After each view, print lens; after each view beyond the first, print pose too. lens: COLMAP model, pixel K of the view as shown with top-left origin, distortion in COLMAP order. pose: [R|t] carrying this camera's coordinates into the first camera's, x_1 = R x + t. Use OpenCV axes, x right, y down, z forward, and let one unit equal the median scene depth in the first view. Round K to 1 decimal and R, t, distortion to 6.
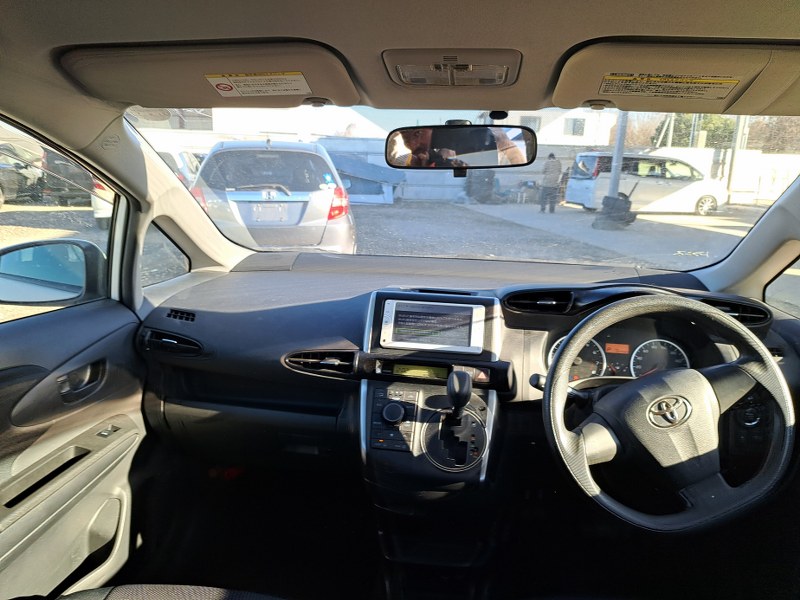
lens RADIAL K [[577.6, 0, 405.9], [0, 577.6, 307.3], [0, 0, 1]] dist [0.050671, -0.040125]
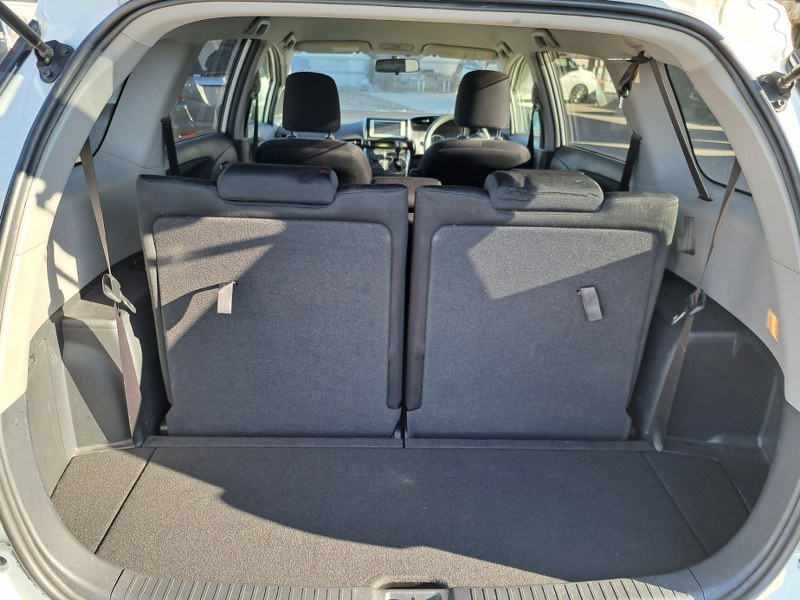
lens RADIAL K [[577.6, 0, 404.7], [0, 577.6, 313.7], [0, 0, 1]] dist [0.050671, -0.040125]
pose [[0.986225, -0.055827, 0.155701, -0.341571], [0.025961, 0.981898, 0.187624, 0.363654], [-0.163357, -0.180997, 0.969822, -1.839463]]
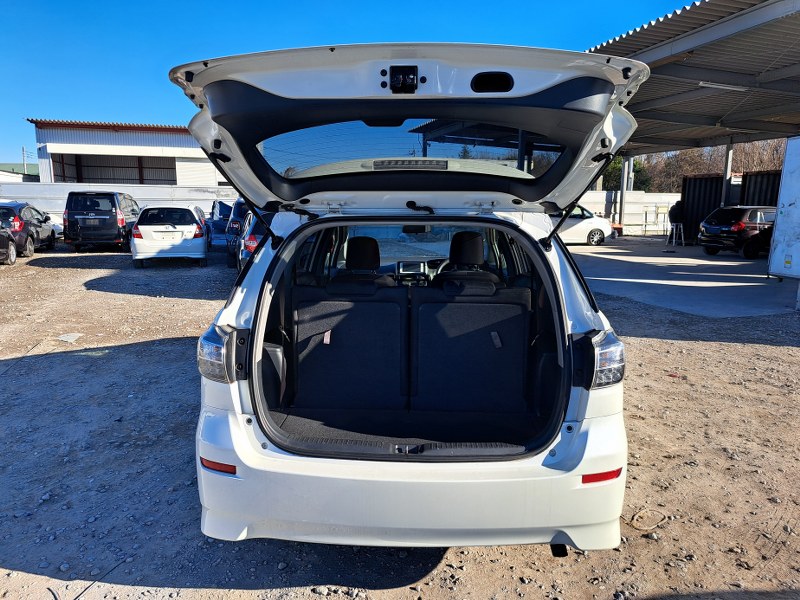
lens RADIAL K [[577.6, 0, 393.0], [0, 577.6, 301.4], [0, 0, 1]] dist [0.050671, -0.040125]
pose [[0.996181, -0.037667, 0.078773, -0.400009], [0.043470, 0.996362, -0.073304, 0.536716], [-0.075725, 0.076448, 0.994194, -2.955247]]
